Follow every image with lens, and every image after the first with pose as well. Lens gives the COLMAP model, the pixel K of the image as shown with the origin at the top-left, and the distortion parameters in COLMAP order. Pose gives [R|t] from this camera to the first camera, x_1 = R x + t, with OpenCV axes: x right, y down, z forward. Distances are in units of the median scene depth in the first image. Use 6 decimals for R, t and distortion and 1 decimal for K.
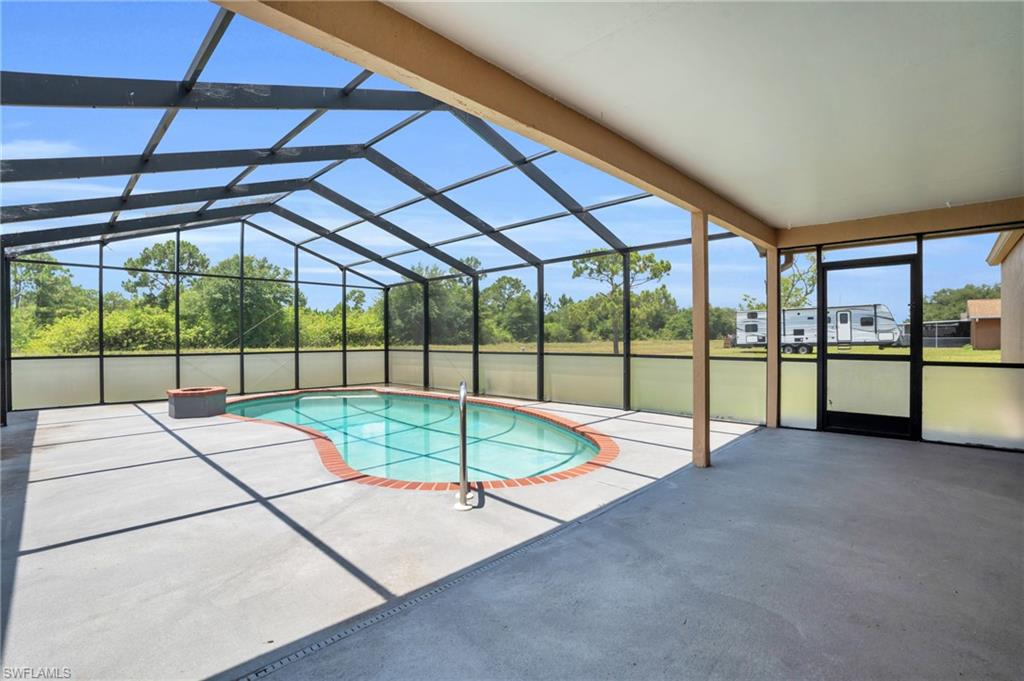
lens RADIAL K [[471.3, 0, 505.2], [0, 471.3, 338.6], [0, 0, 1]] dist [-0.070553, 0.022847]
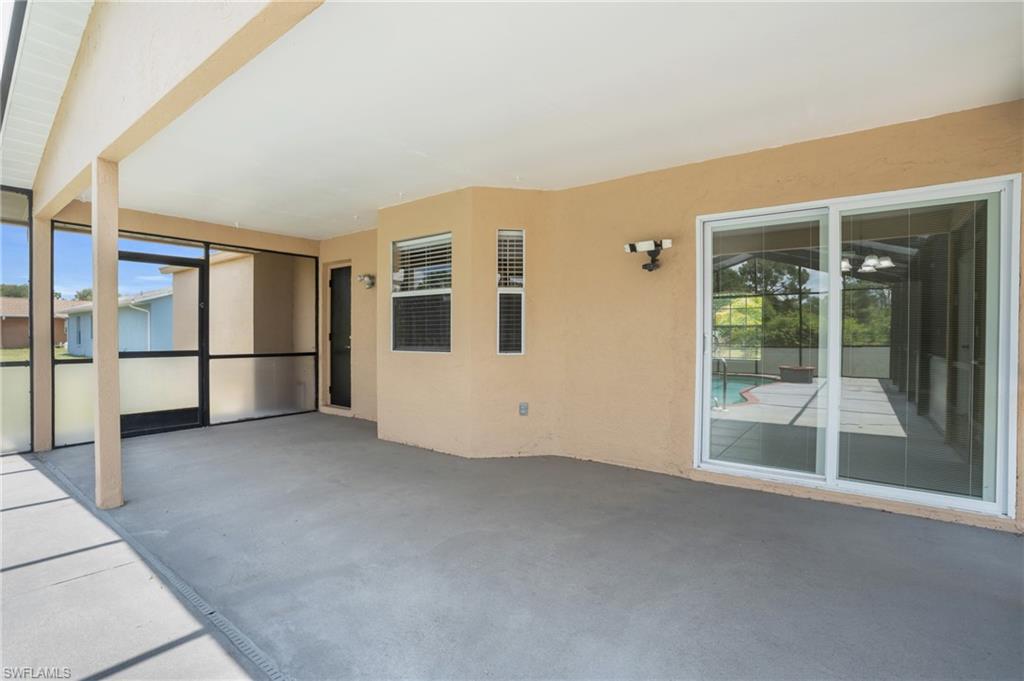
lens RADIAL K [[471.3, 0, 505.2], [0, 471.3, 338.6], [0, 0, 1]] dist [-0.070553, 0.022847]
pose [[-0.110042, -0.006311, 0.993907, -0.225175], [0.005669, 0.999960, 0.006977, 0.002940], [-0.993911, 0.006402, -0.110001, 0.286105]]
